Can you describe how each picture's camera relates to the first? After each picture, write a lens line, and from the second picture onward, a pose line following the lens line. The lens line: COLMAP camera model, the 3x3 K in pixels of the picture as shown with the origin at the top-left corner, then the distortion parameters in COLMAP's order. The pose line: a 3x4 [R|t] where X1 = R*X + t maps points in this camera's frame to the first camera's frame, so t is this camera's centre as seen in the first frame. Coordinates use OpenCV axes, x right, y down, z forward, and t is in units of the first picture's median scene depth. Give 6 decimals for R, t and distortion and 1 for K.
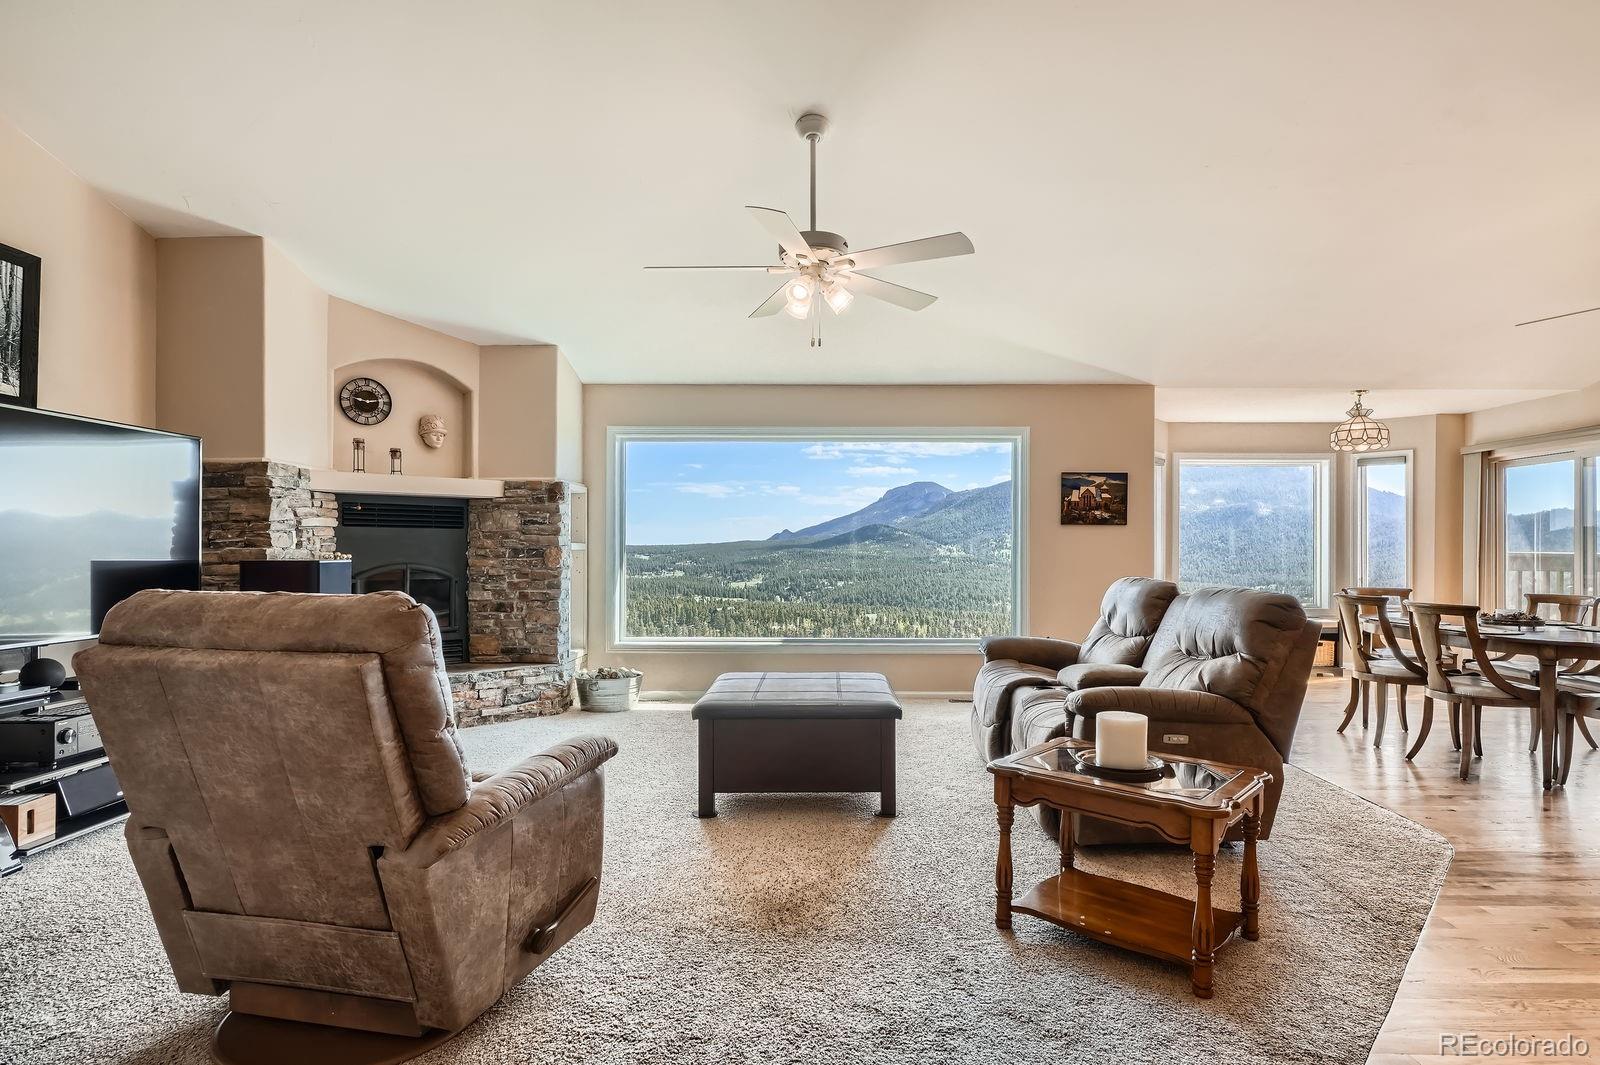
lens RADIAL K [[848.9, 0, 826.5], [0, 848.9, 542.7], [0, 0, 1]] dist [-0.004835, -0.000793]
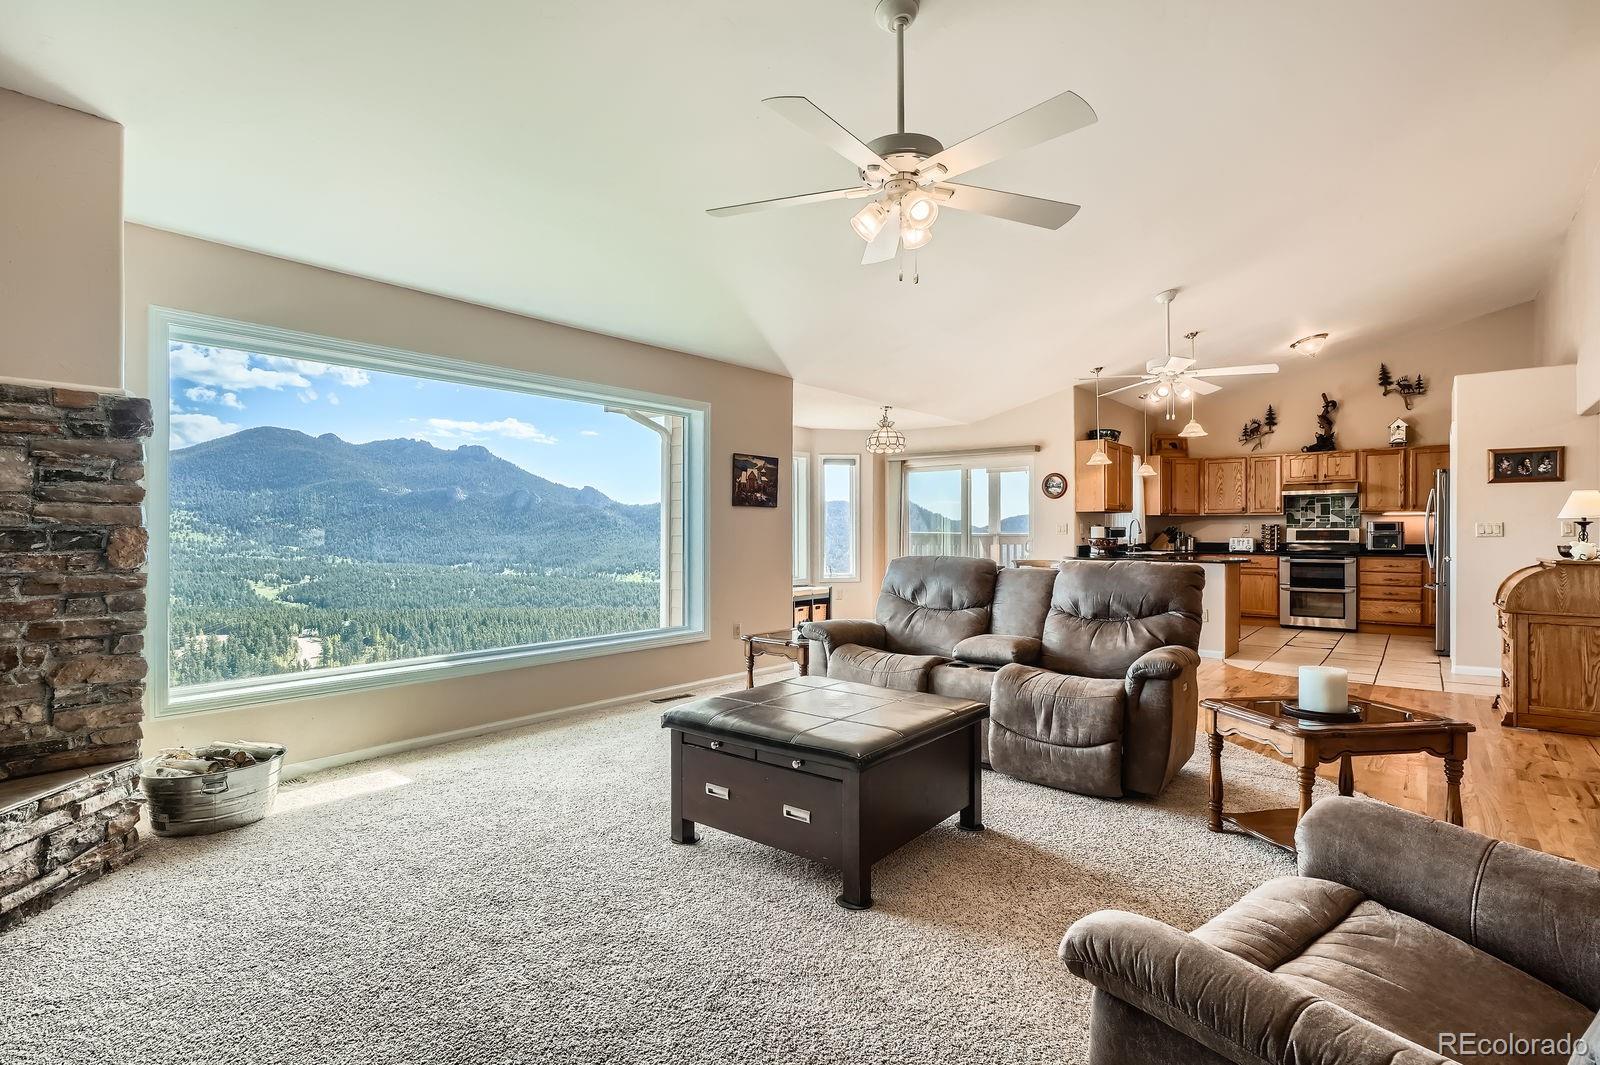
lens RADIAL K [[788.7, 0, 811.6], [0, 788.7, 533.8], [0, 0, 1]] dist [0.003151, -0.001552]
pose [[0.619569, -0.005413, 0.784923, -0.437395], [-0.003503, 0.999947, 0.009661, 0.002636], [-0.784934, -0.008736, 0.619517, 0.394826]]
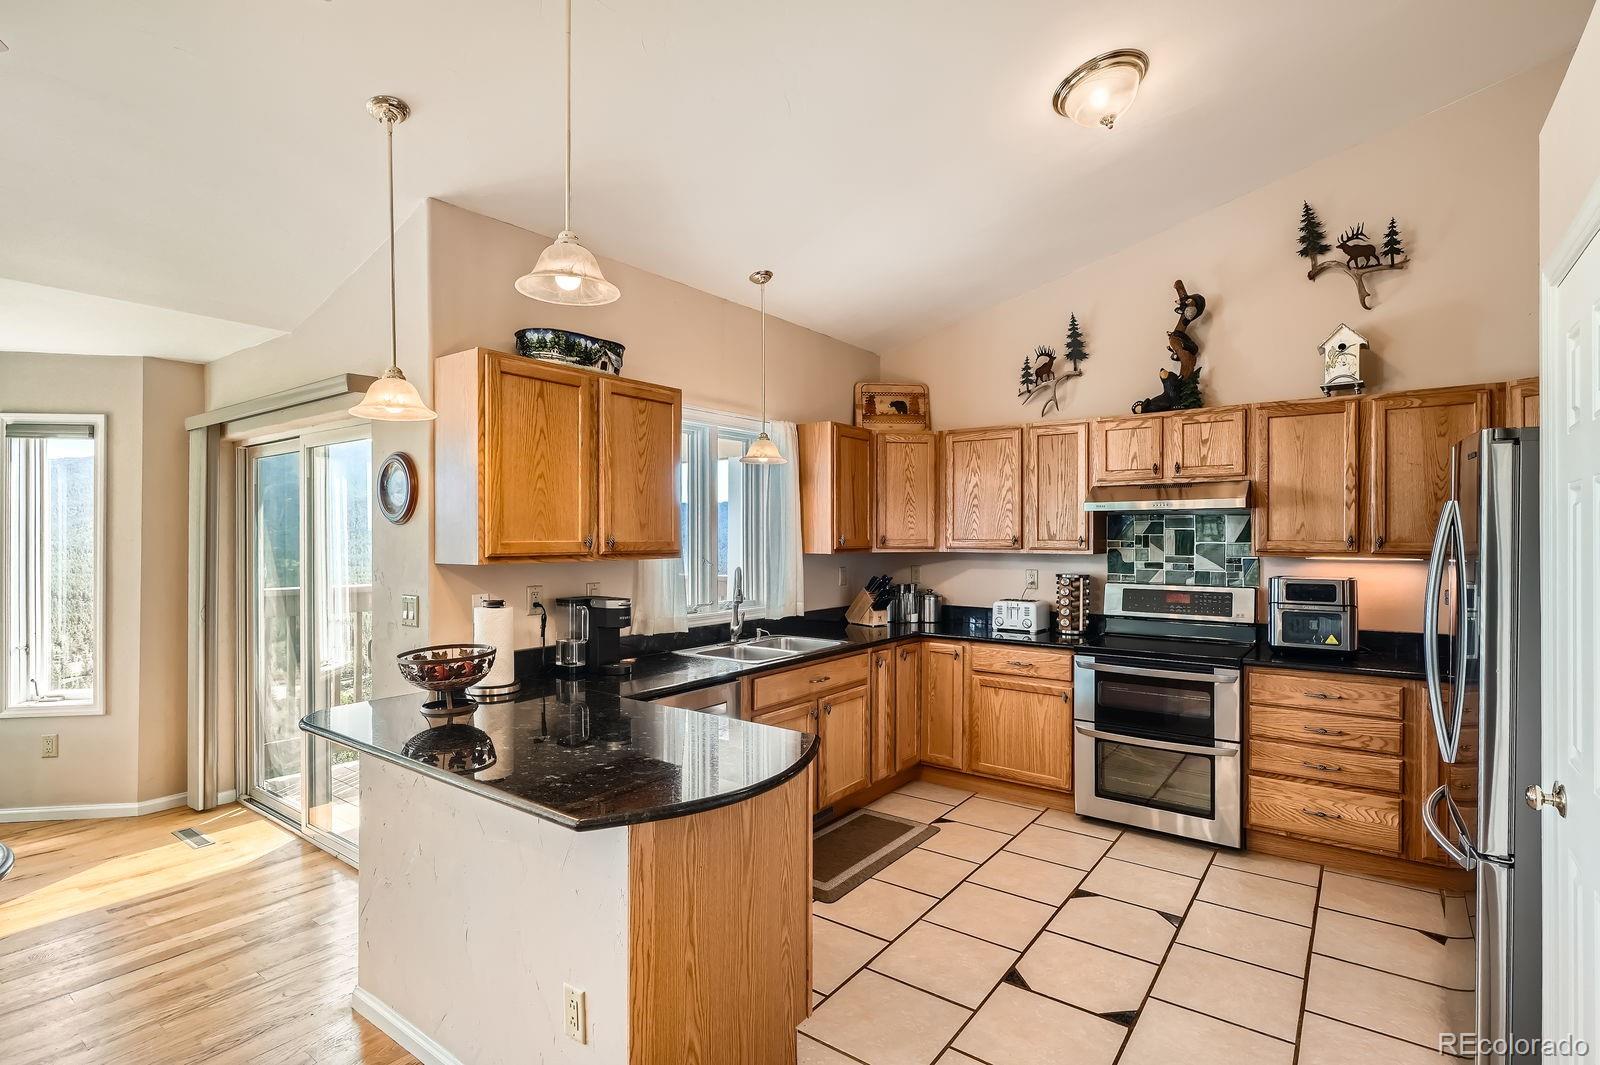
lens RADIAL K [[788.7, 0, 805.1], [0, 788.7, 535.8], [0, 0, 1]] dist [0.003151, -0.001552]
pose [[0.584910, -0.005591, 0.811079, 0.728095], [-0.003820, 0.999946, 0.009648, -0.049188], [-0.811089, -0.008742, 0.584857, 0.430963]]
